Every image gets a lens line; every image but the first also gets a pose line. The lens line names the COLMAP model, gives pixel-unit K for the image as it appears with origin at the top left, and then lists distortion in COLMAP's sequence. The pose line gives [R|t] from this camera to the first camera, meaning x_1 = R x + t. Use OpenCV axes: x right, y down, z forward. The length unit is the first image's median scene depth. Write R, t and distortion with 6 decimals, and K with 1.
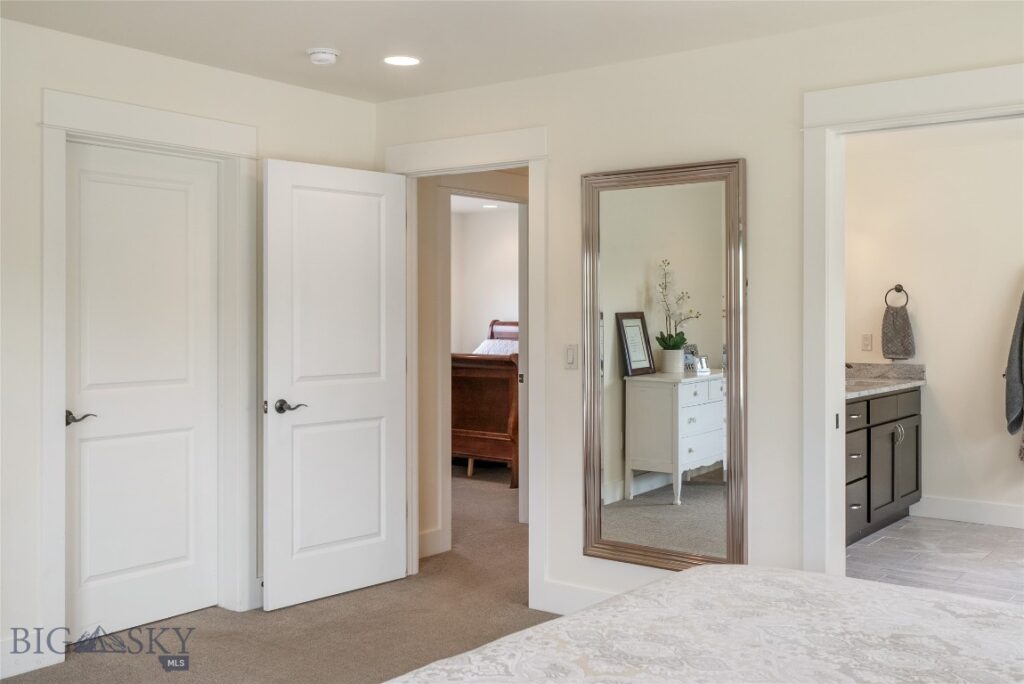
lens RADIAL K [[1022.0, 0, 496.8], [0, 1022.0, 308.1], [0, 0, 1]] dist [-0.002623, 0.000000]
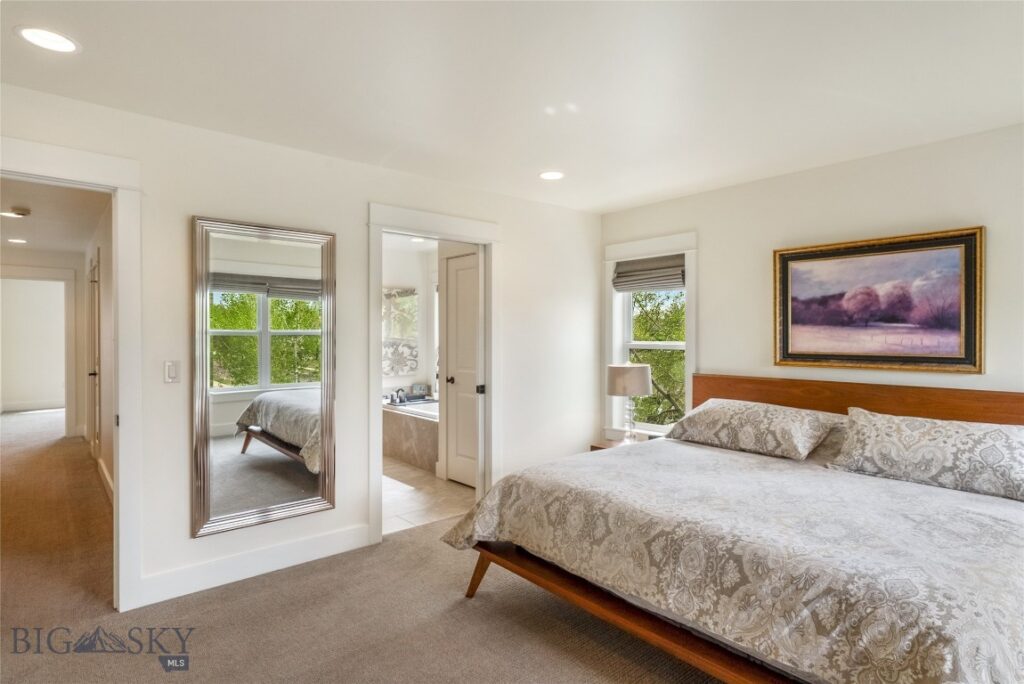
lens RADIAL K [[549.4, 0, 513.0], [0, 549.4, 337.3], [0, 0, 1]] dist [0.003511, 0.001724]
pose [[0.193429, -0.003512, 0.981108, -0.450064], [-0.004430, 0.999980, 0.004452, 0.004334], [-0.981104, -0.005207, 0.193409, 0.496259]]
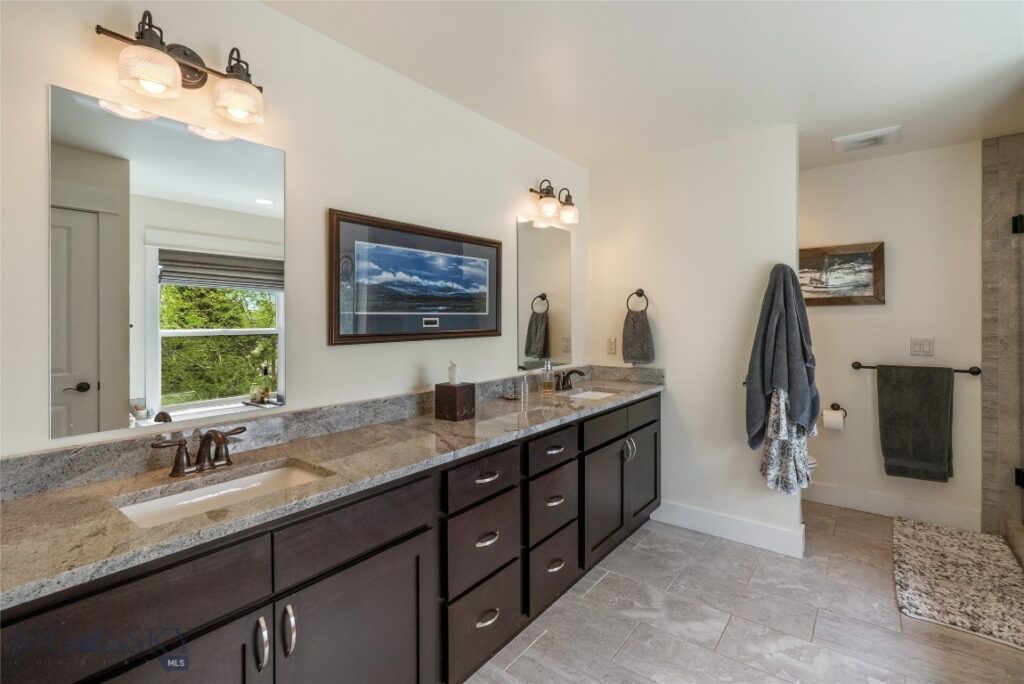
lens RADIAL K [[471.3, 0, 514.3], [0, 471.3, 318.5], [0, 0, 1]] dist [-0.004626, 0.000880]
pose [[0.999885, -0.001853, 0.015046, 0.385956], [0.001834, 0.999998, 0.001242, 0.007443], [-0.015049, -0.001214, 0.999886, 0.790073]]
